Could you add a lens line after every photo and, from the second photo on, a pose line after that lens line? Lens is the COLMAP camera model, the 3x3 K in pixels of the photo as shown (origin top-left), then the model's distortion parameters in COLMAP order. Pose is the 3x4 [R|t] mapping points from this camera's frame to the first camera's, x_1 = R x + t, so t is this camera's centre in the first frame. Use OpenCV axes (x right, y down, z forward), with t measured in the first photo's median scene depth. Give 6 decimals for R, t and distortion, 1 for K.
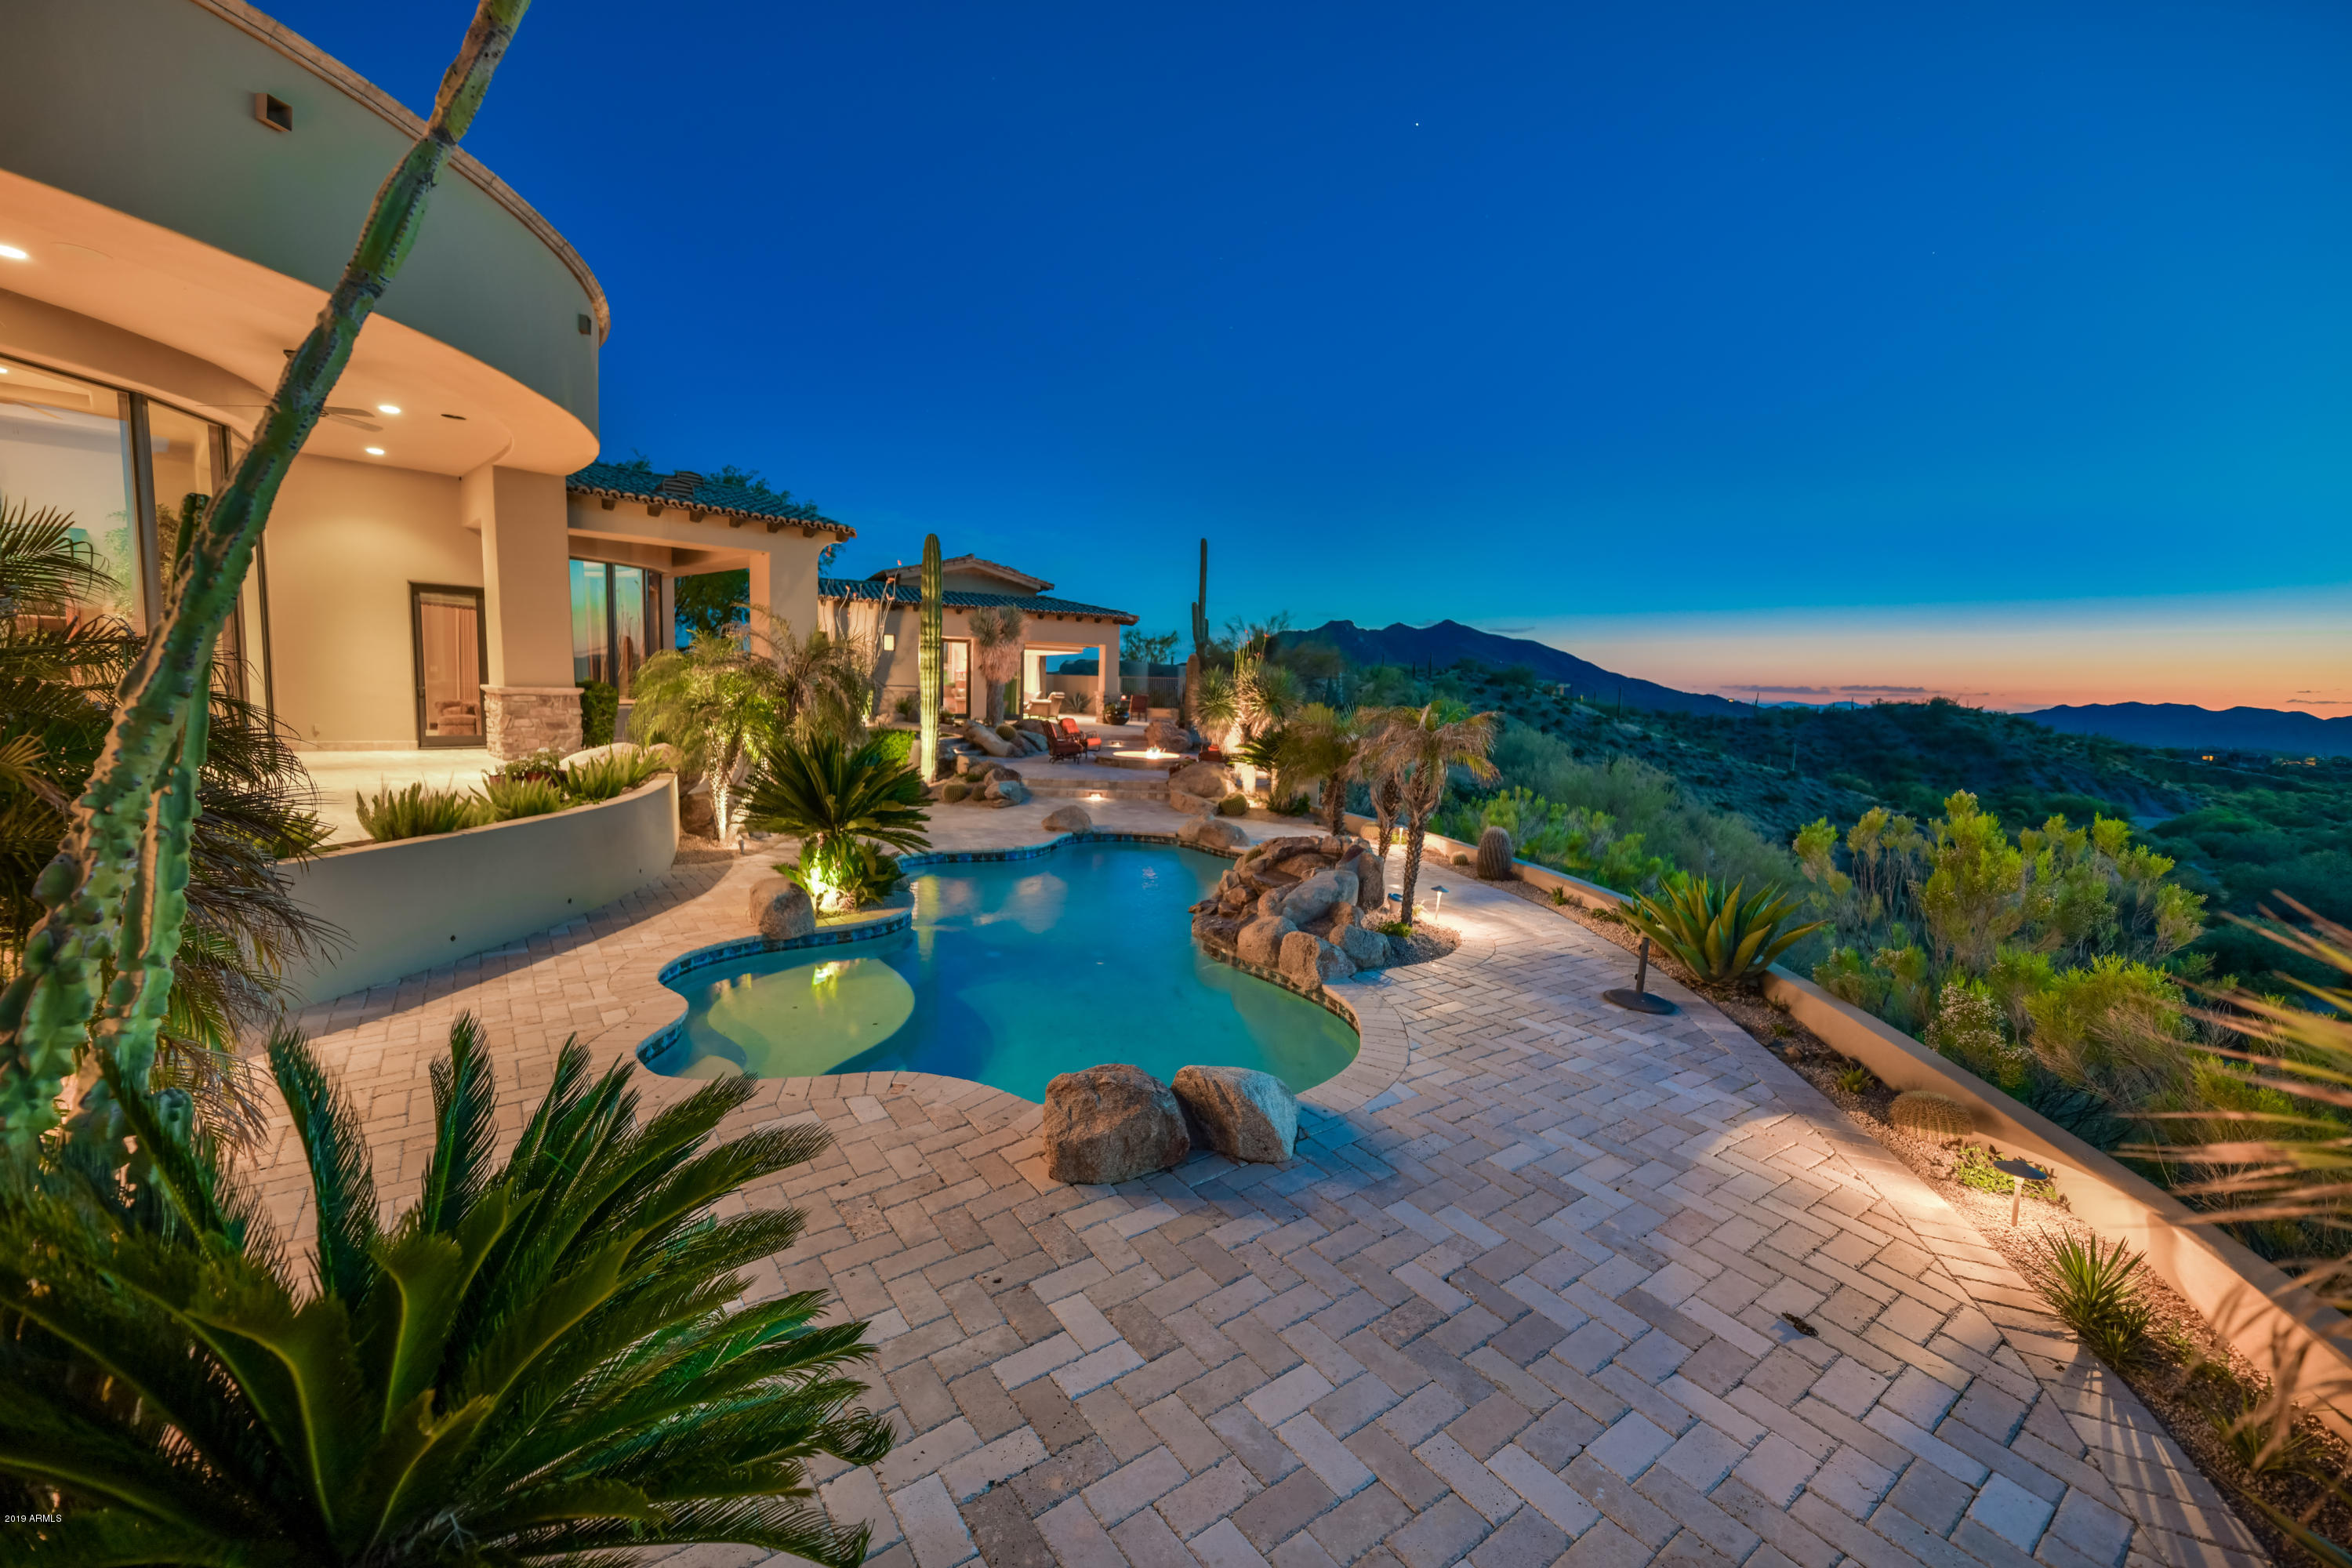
lens RADIAL K [[949.7, 0, 1175.5], [0, 949.7, 779.2], [0, 0, 1]] dist [0.017584, 0.000238]
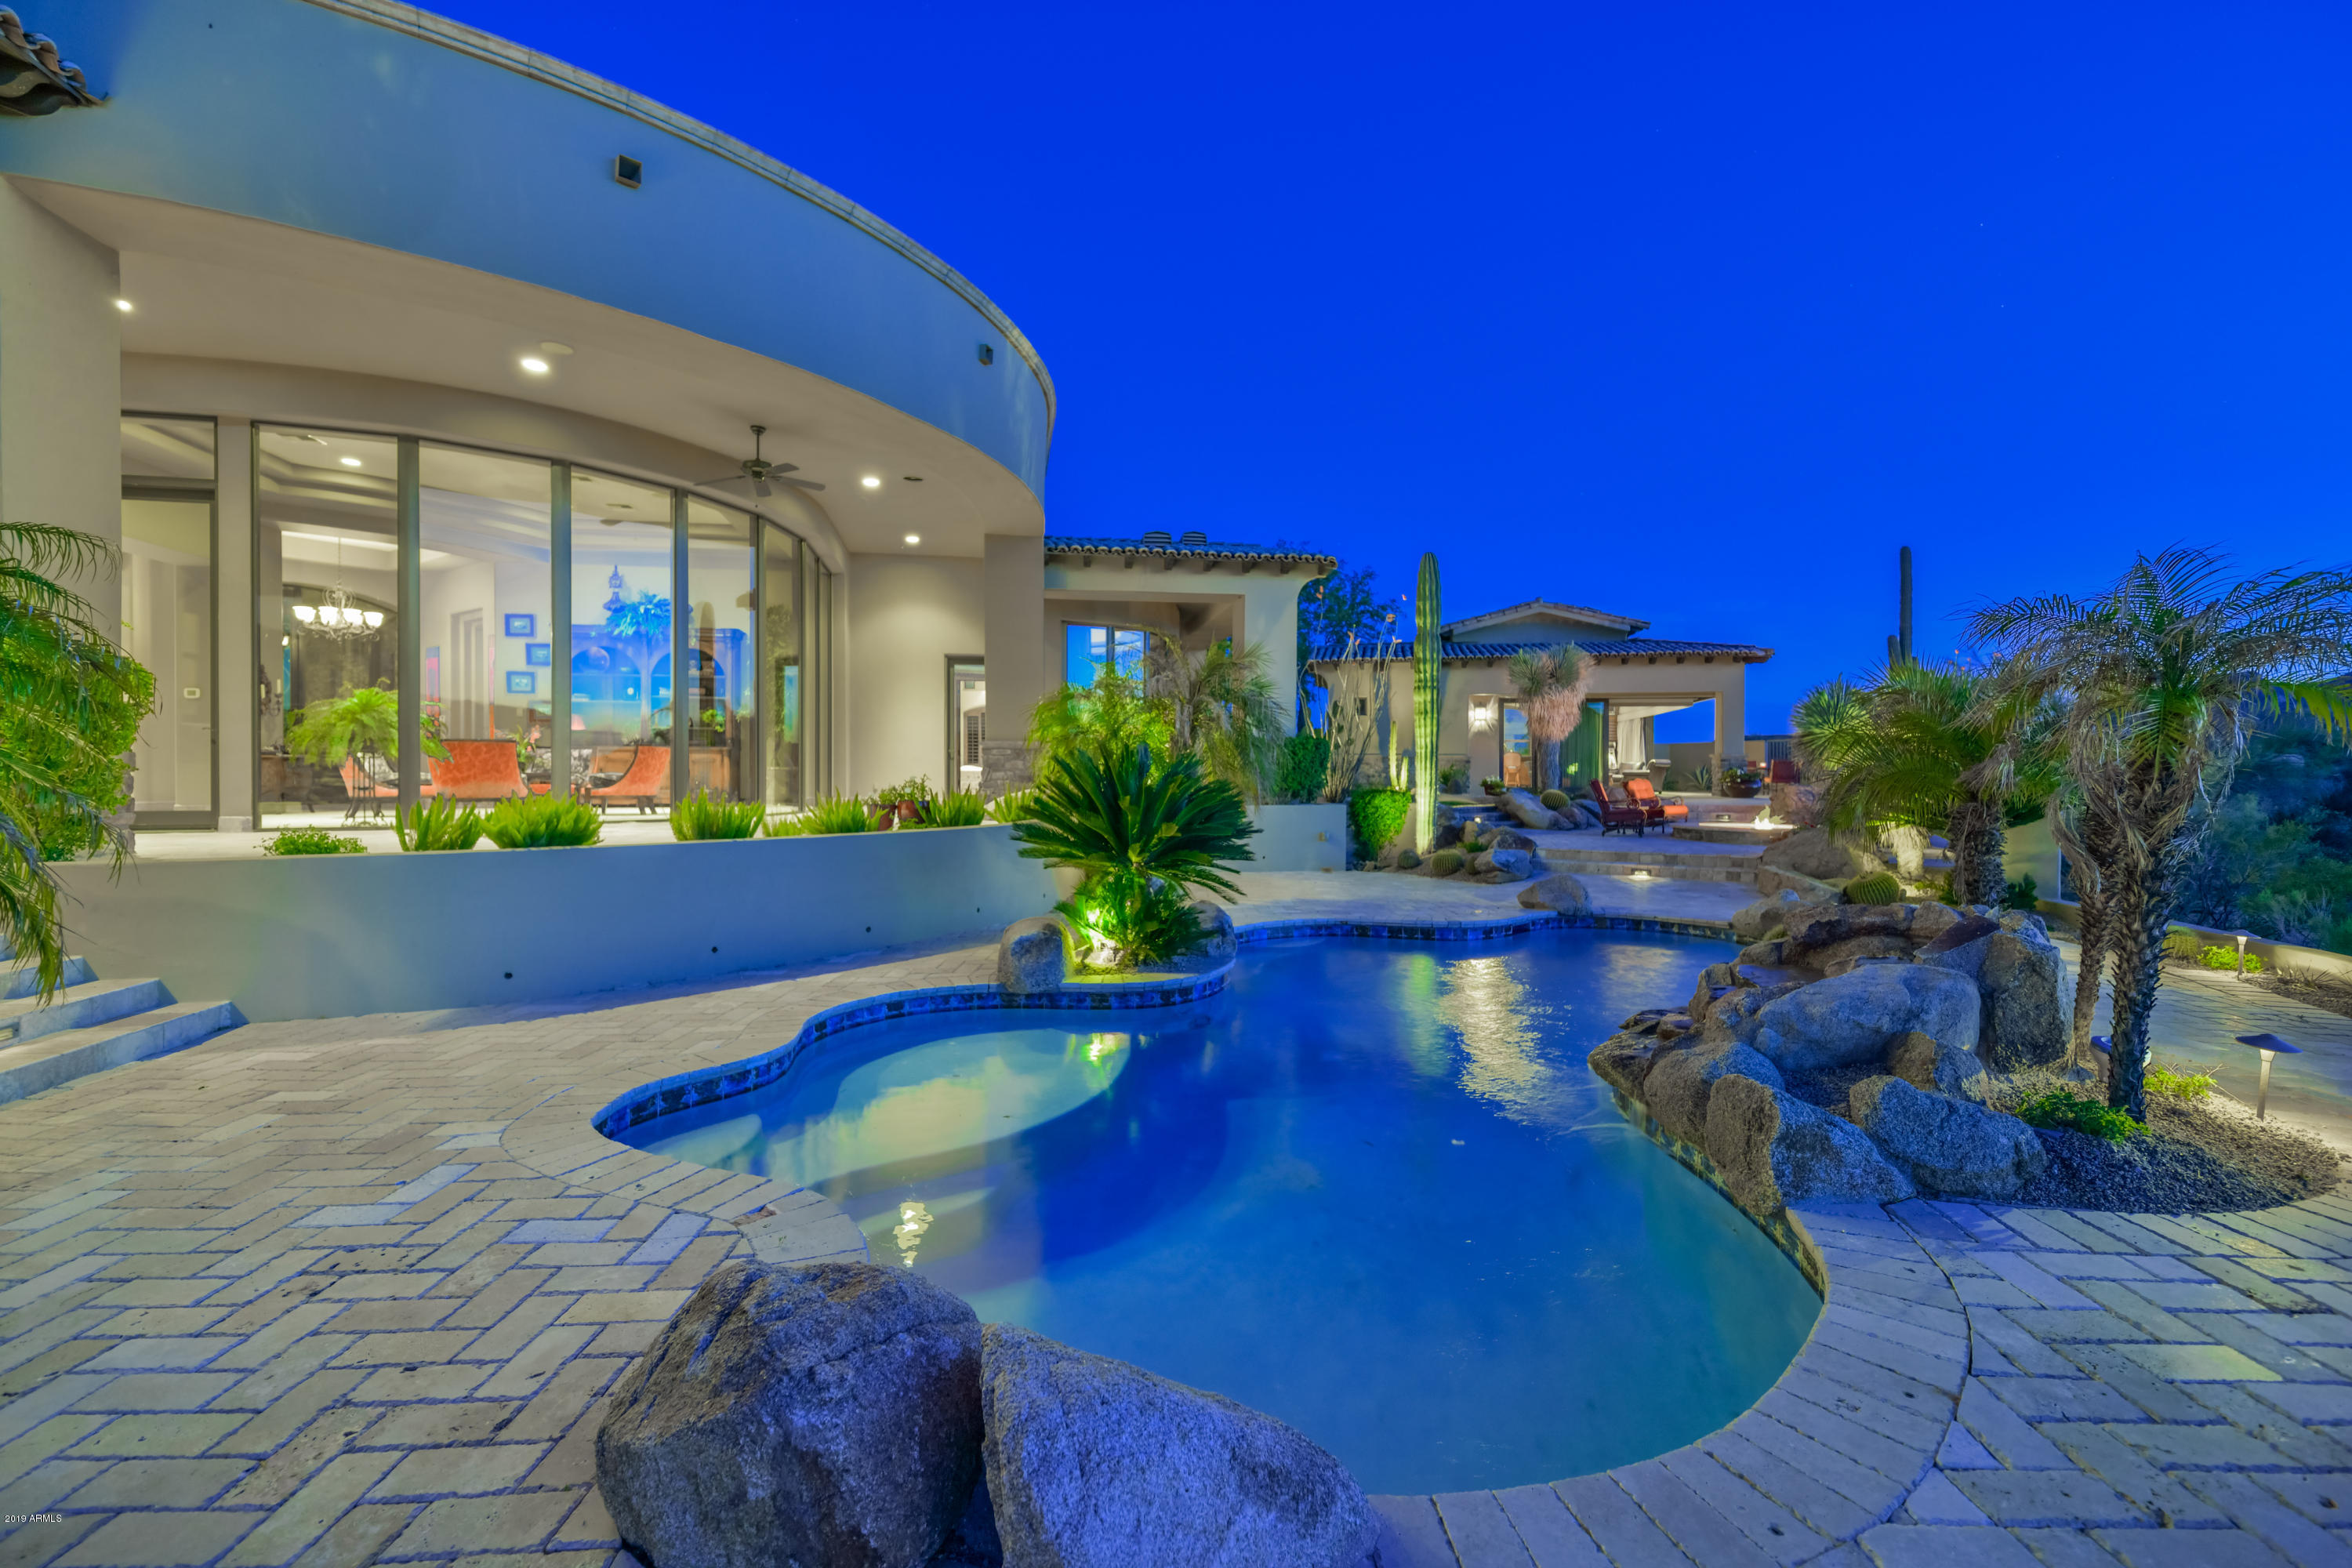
lens RADIAL K [[1010.9, 0, 1168.5], [0, 1010.9, 778.4], [0, 0, 1]] dist [0.010986, 0.000077]
pose [[0.803152, -0.028450, -0.595095, 0.173497], [-0.035584, 0.994785, -0.095583, 0.065248], [0.594711, 0.097944, 0.797951, 0.377231]]
